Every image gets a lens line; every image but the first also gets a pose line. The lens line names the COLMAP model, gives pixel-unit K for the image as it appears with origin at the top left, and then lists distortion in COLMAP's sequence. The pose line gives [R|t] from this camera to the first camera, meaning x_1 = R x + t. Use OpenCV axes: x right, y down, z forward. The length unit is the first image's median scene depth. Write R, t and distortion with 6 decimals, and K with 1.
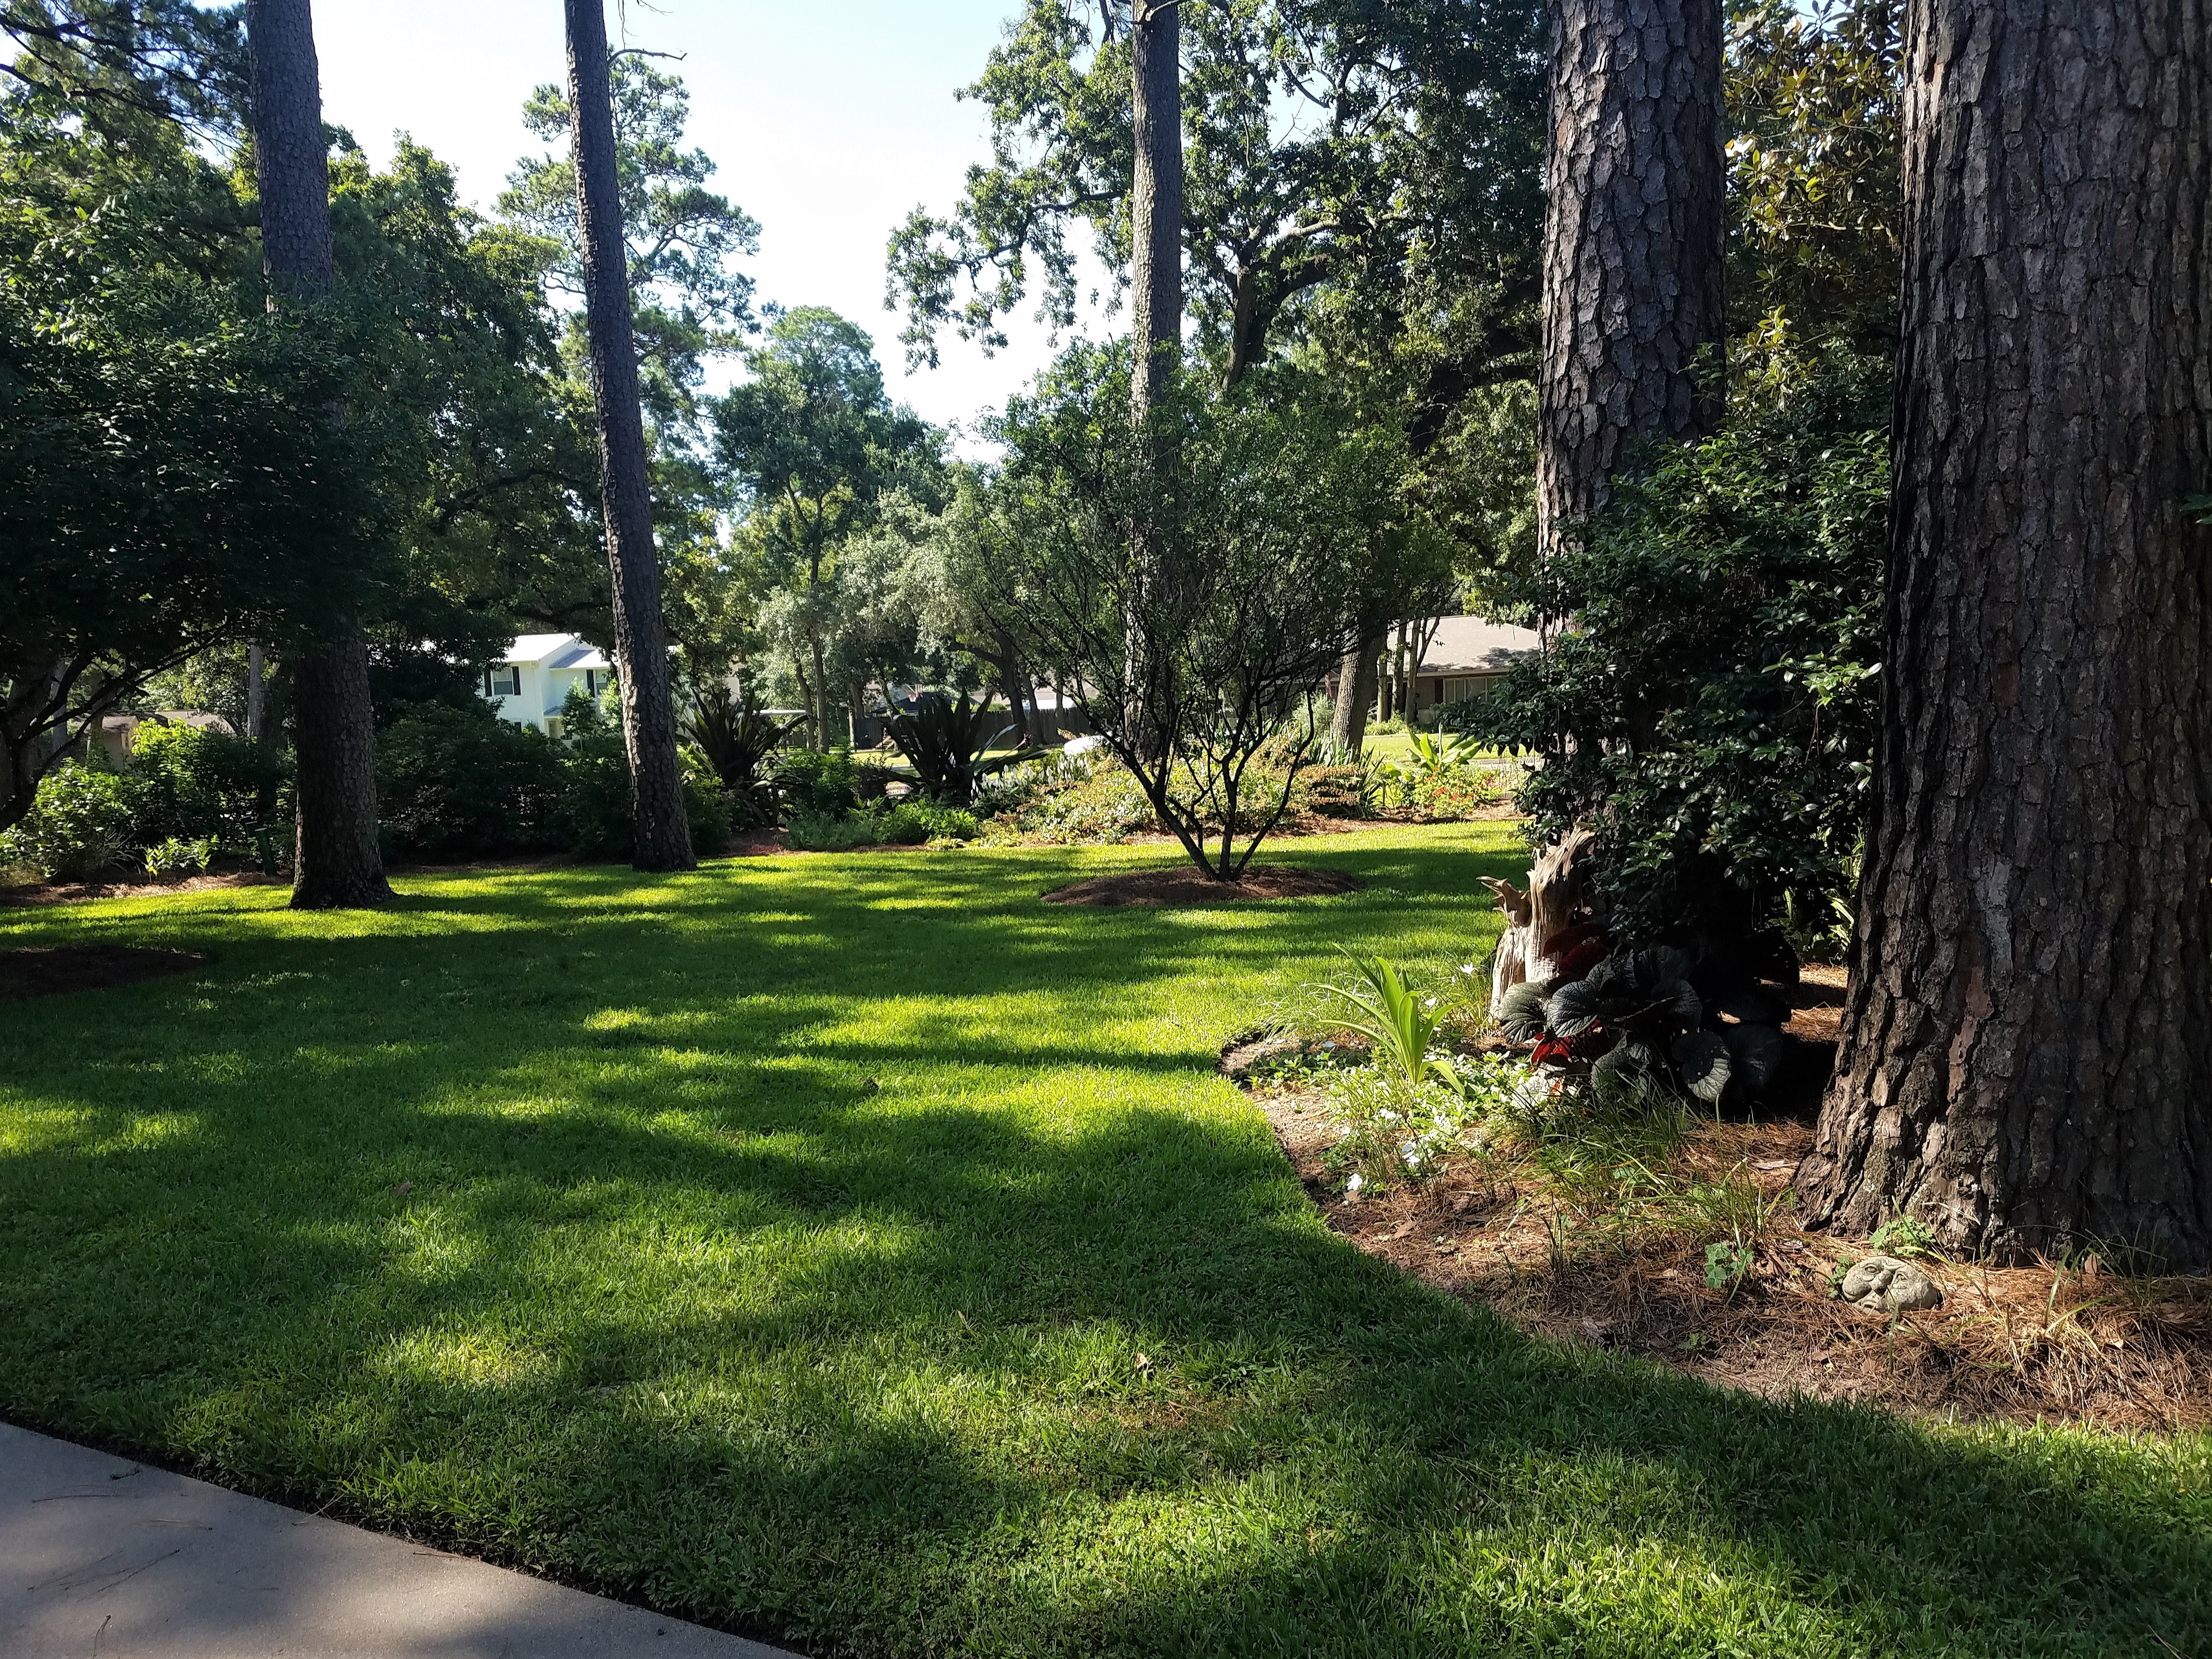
lens RADIAL K [[1715.0, 0, 1106.3], [0, 1715.0, 886.3], [0, 0, 1]] dist [0.005942, -0.059182]
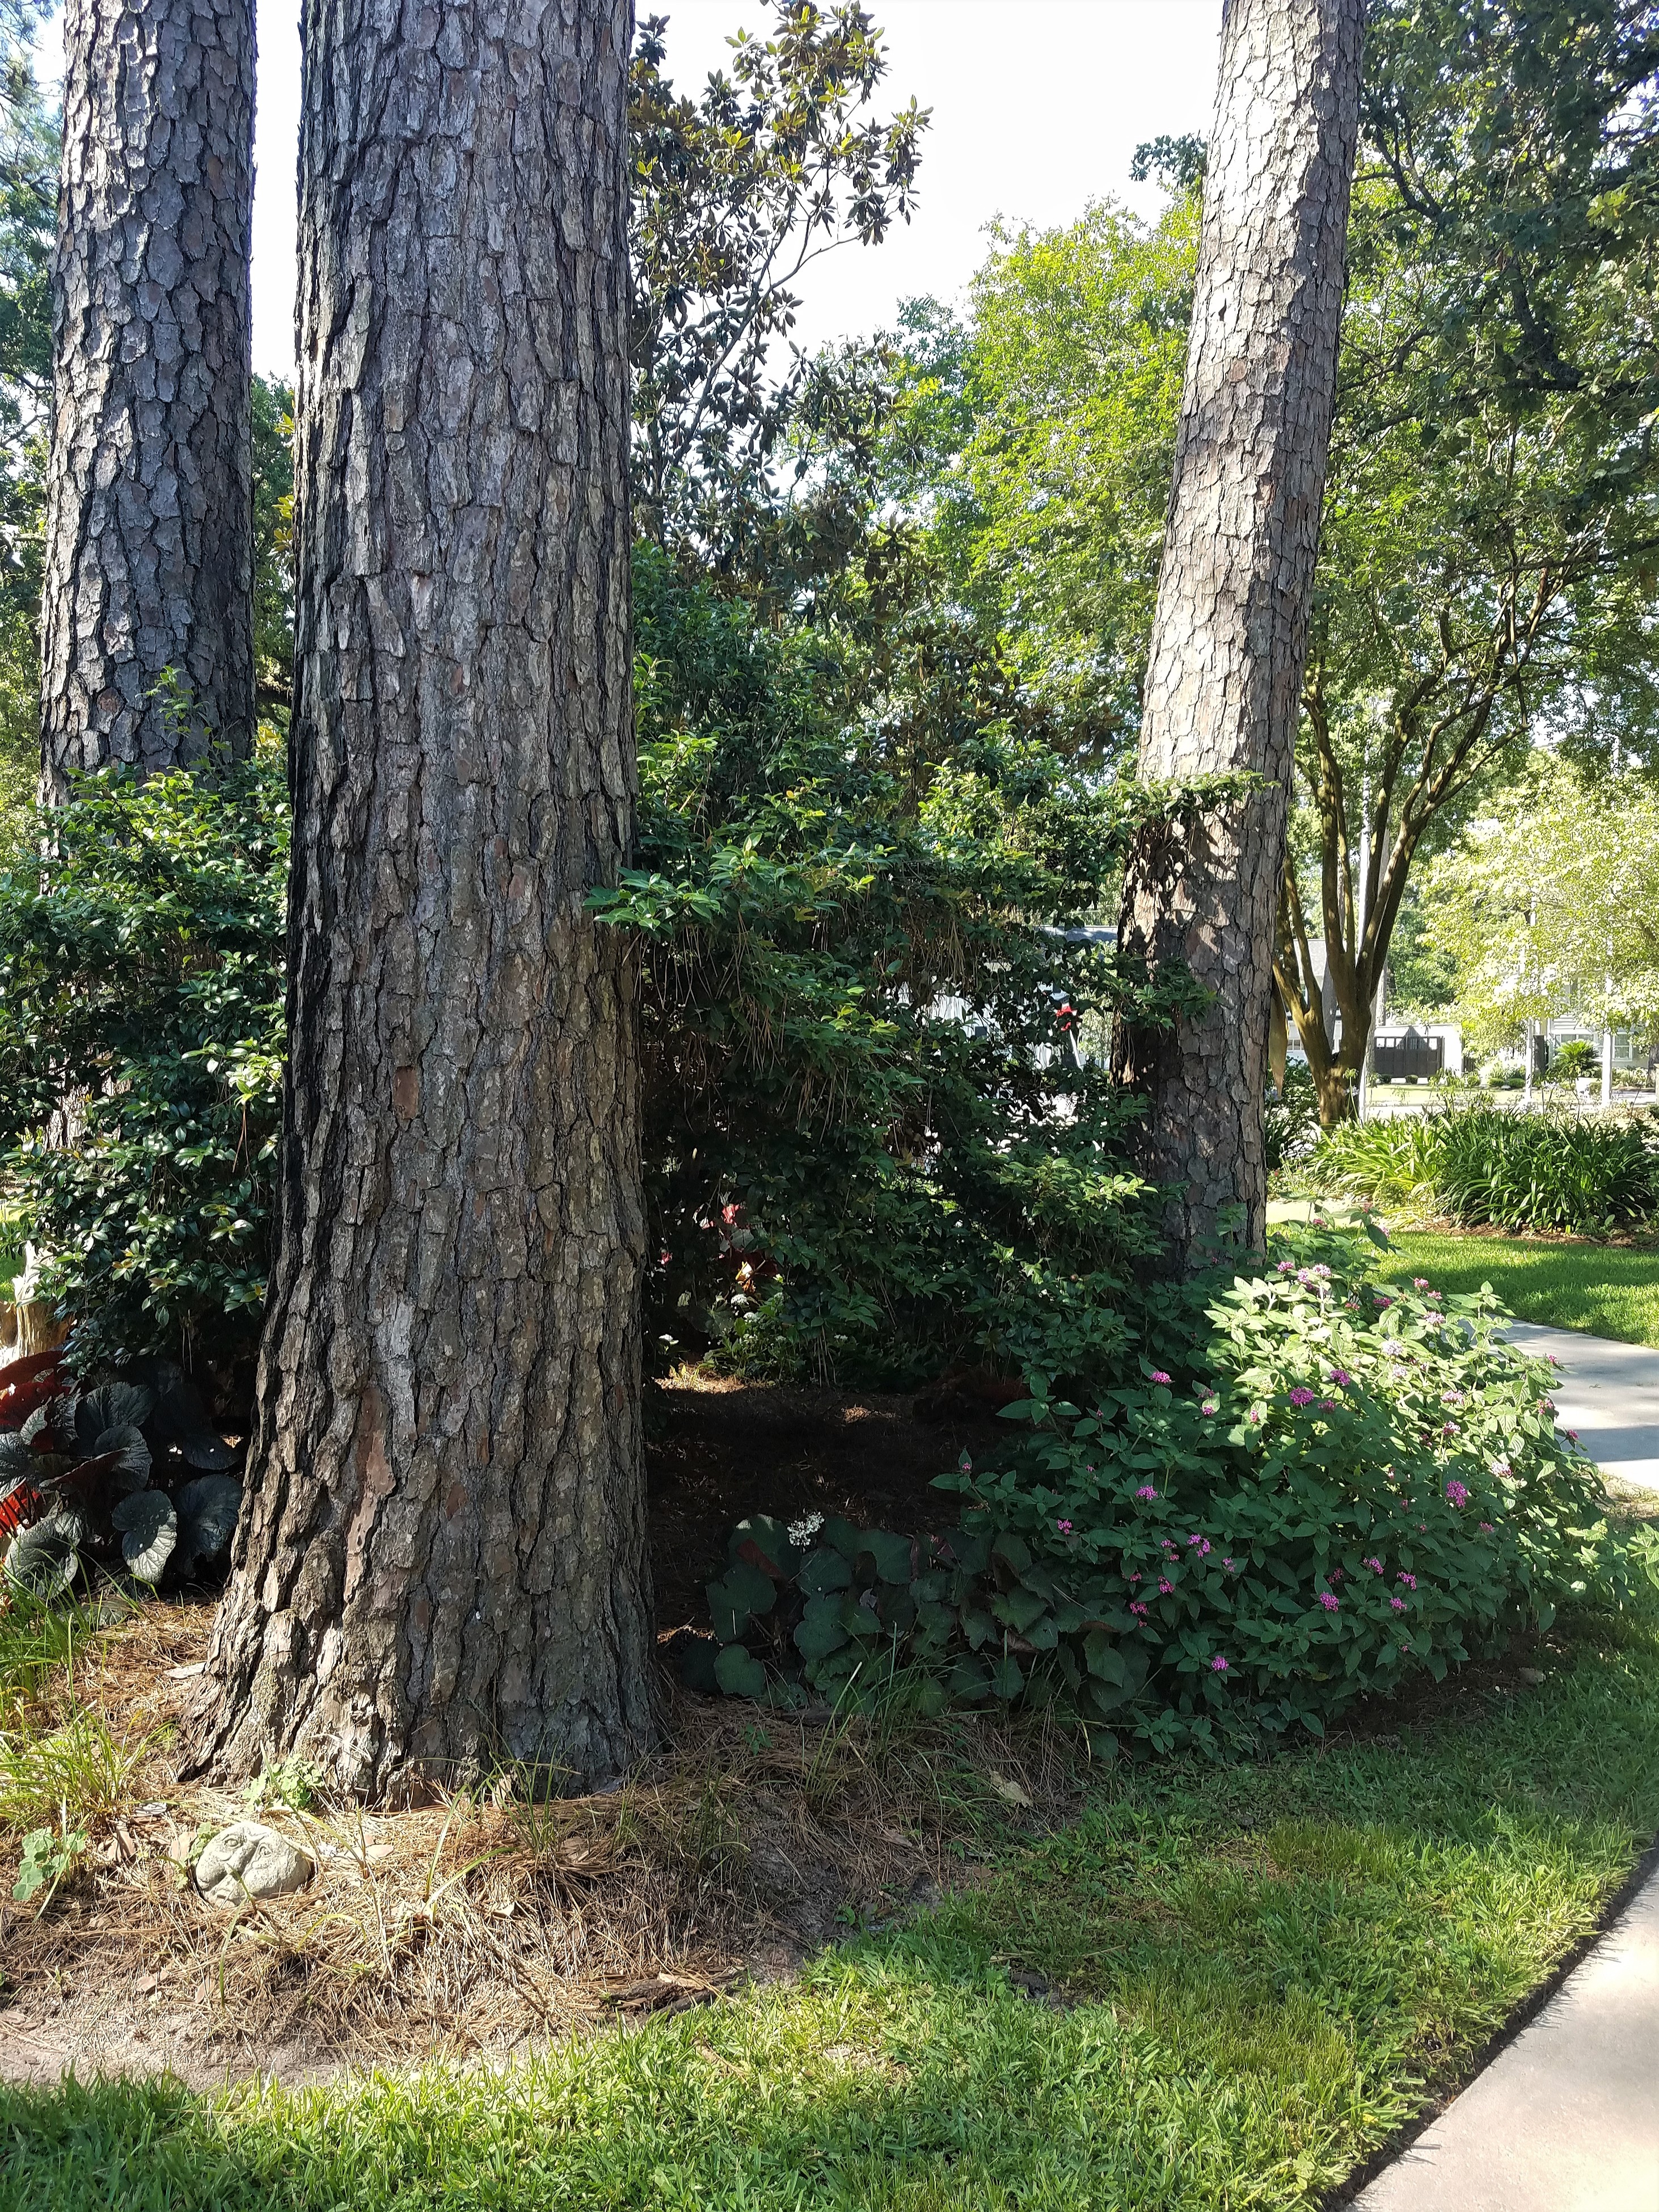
lens RADIAL K [[1672.7, 0, 824.4], [0, 1672.7, 1098.8], [0, 0, 1]] dist [0.149974, -0.351914]
pose [[0.833809, 0.035796, 0.550891, 0.234571], [0.012472, 0.996419, -0.083624, -0.041588], [-0.551912, 0.076597, 0.830377, 0.193220]]
